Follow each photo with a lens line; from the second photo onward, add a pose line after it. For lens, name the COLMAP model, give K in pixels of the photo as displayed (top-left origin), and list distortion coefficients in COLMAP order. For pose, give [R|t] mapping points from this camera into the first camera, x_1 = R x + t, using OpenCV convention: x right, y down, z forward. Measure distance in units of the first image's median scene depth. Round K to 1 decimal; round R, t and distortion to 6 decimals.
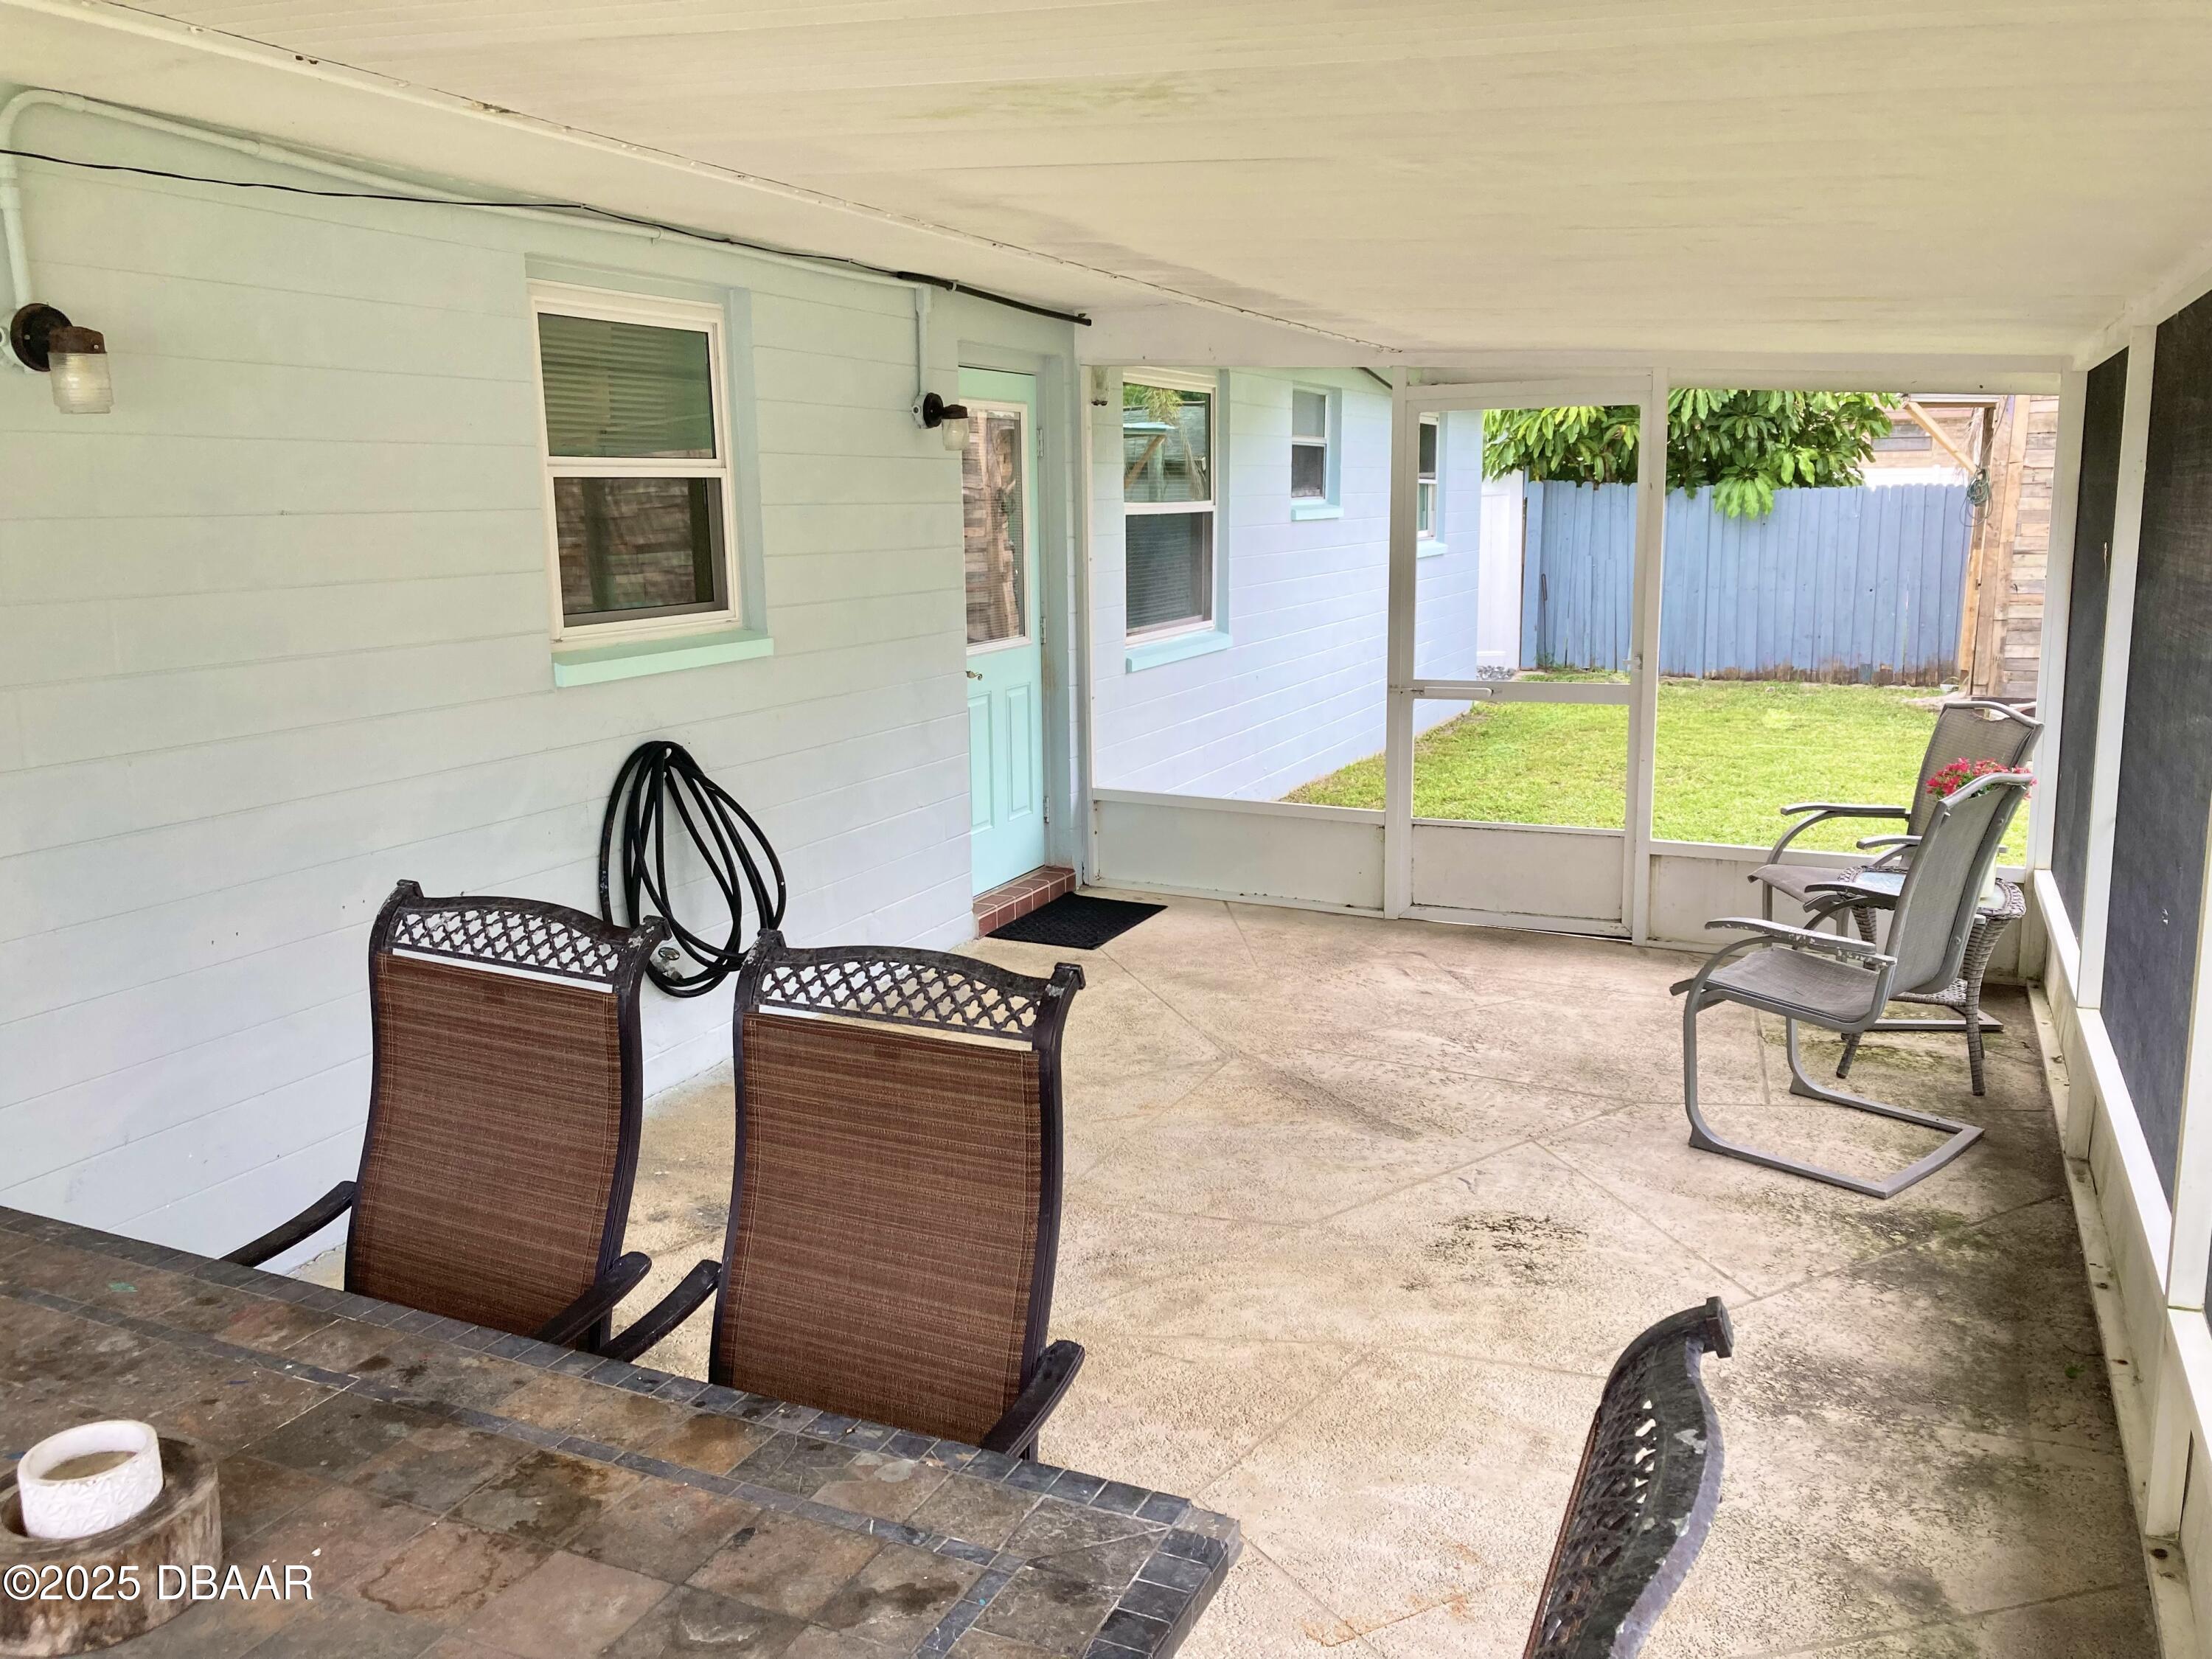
lens RADIAL K [[1812.1, 0, 1090.5], [0, 1812.1, 823.9], [0, 0, 1]] dist [0.050812, -0.067769]
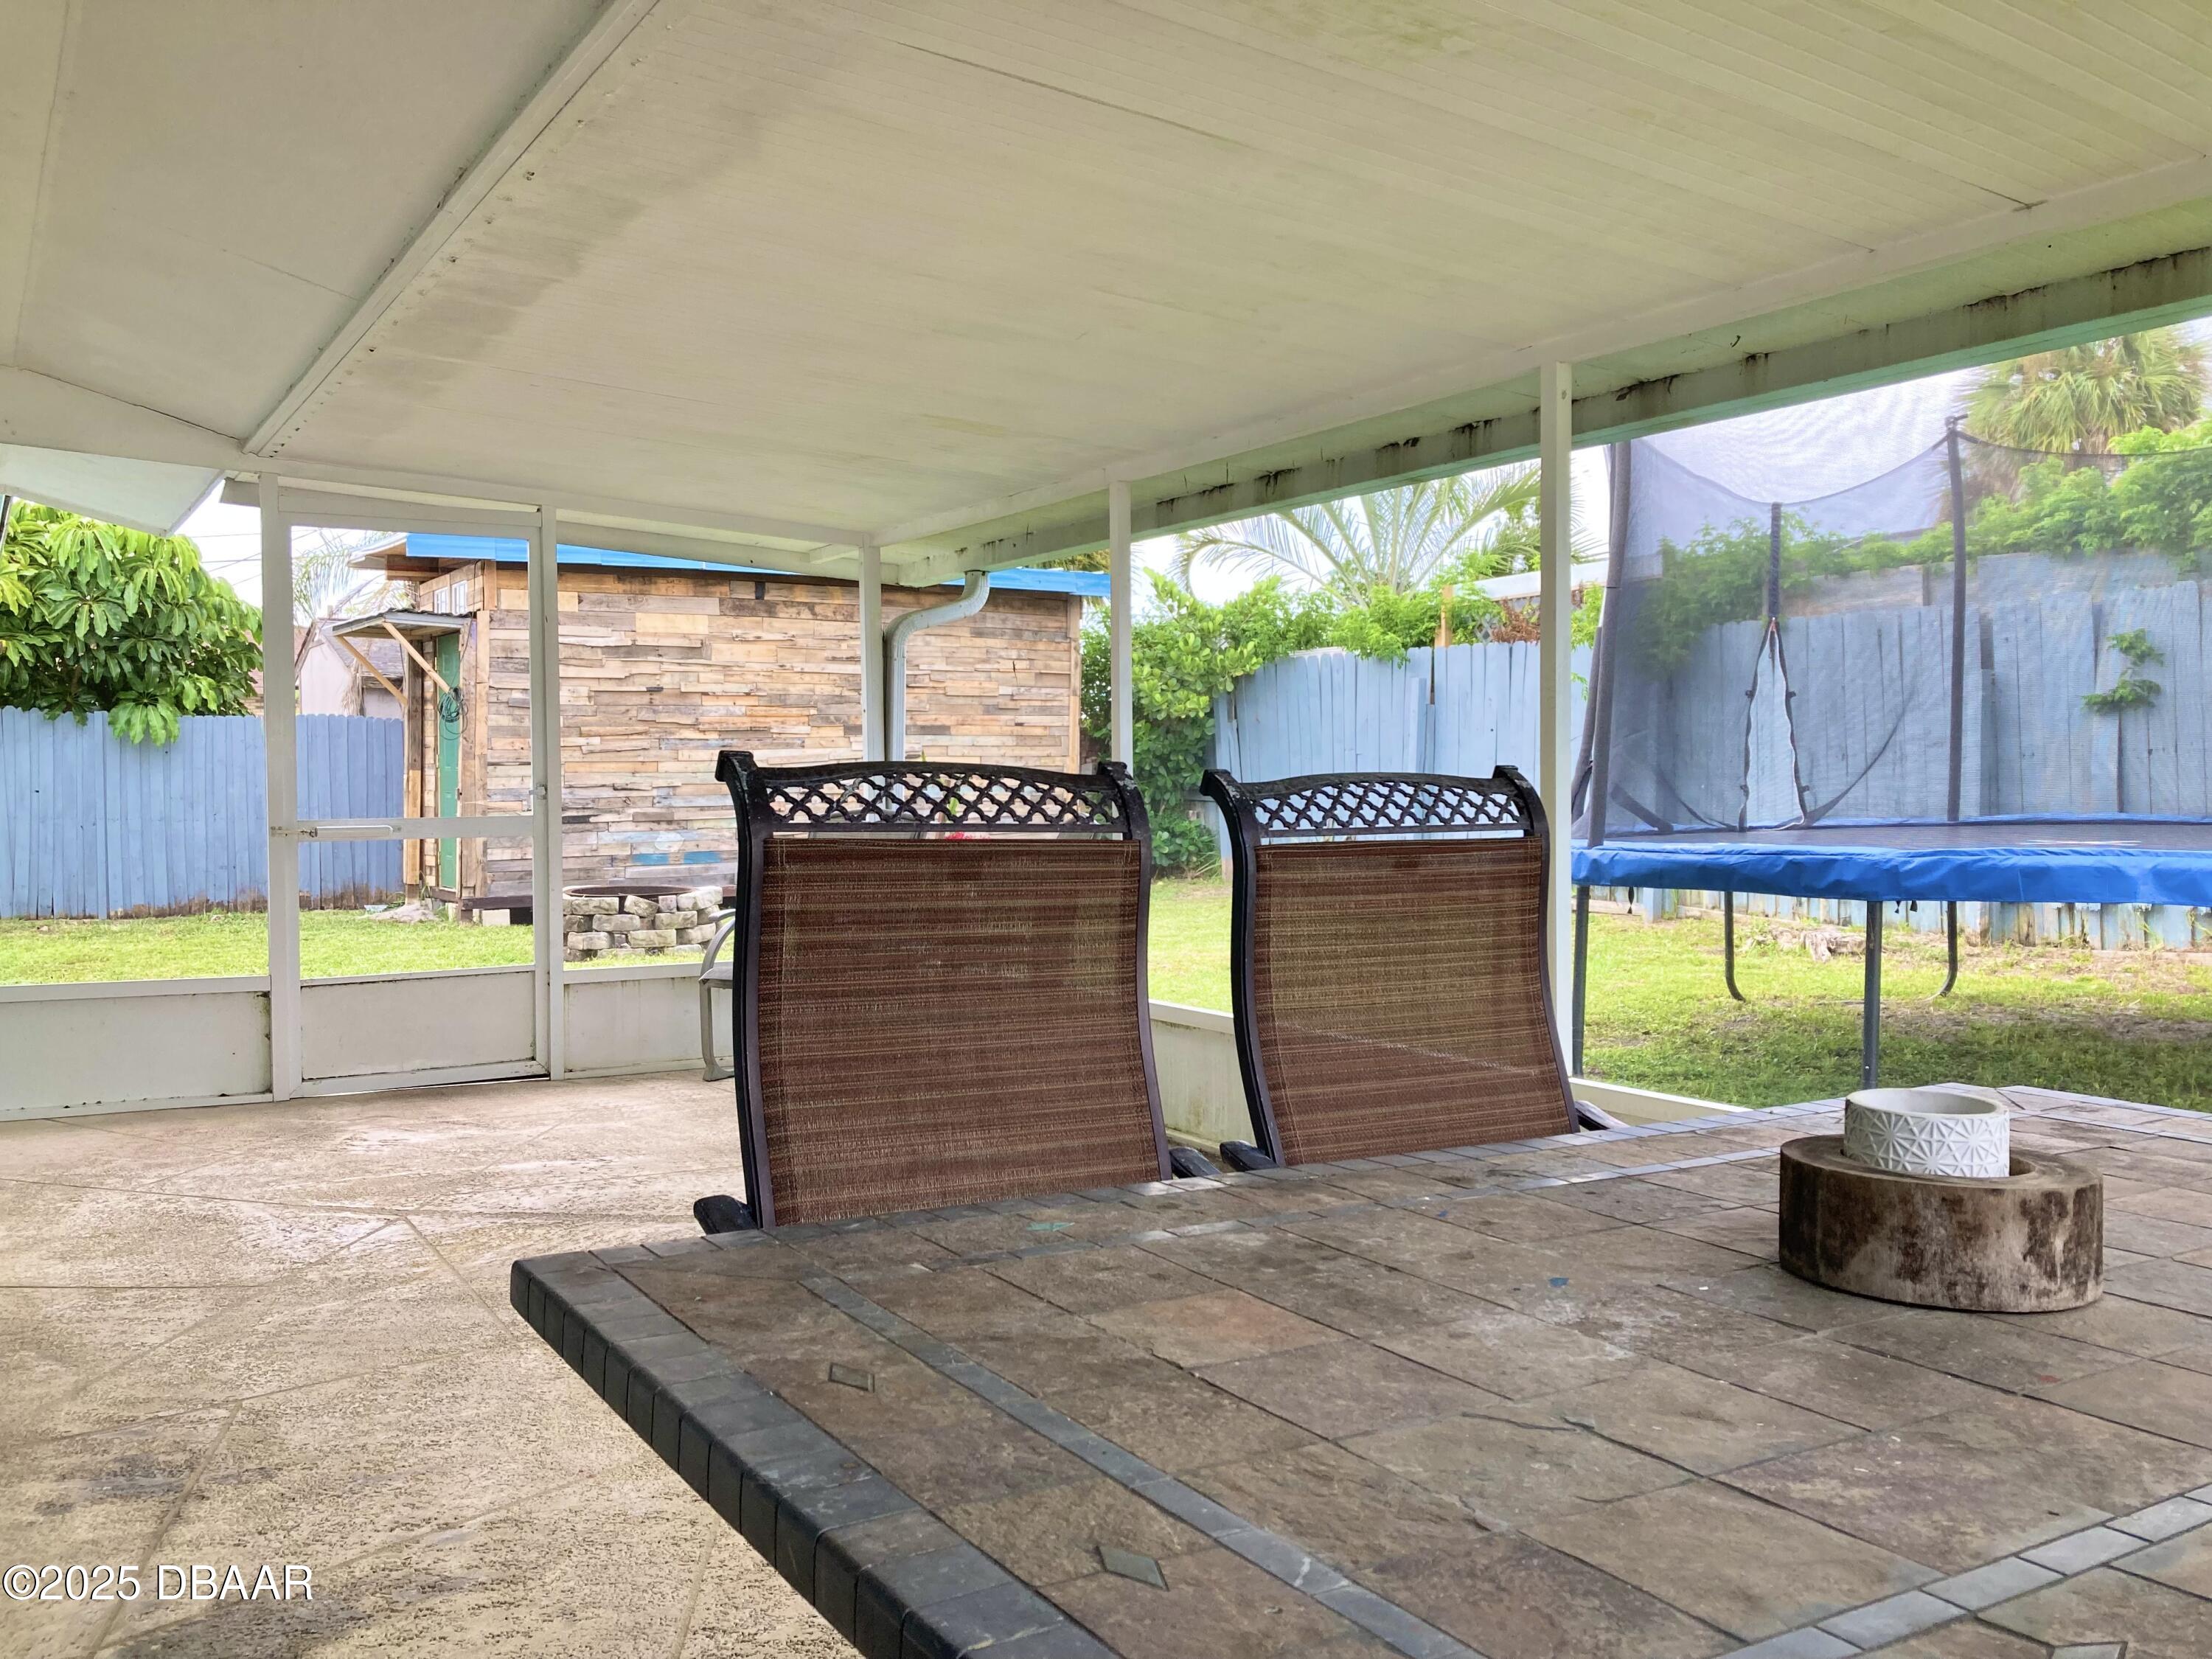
lens RADIAL K [[1812.1, 0, 1083.2], [0, 1812.1, 825.7], [0, 0, 1]] dist [0.050812, -0.067769]
pose [[0.576050, -0.018632, 0.817202, -0.141033], [0.146802, 0.985844, -0.081005, 0.022055], [-0.804124, 0.166629, 0.570630, 0.078017]]
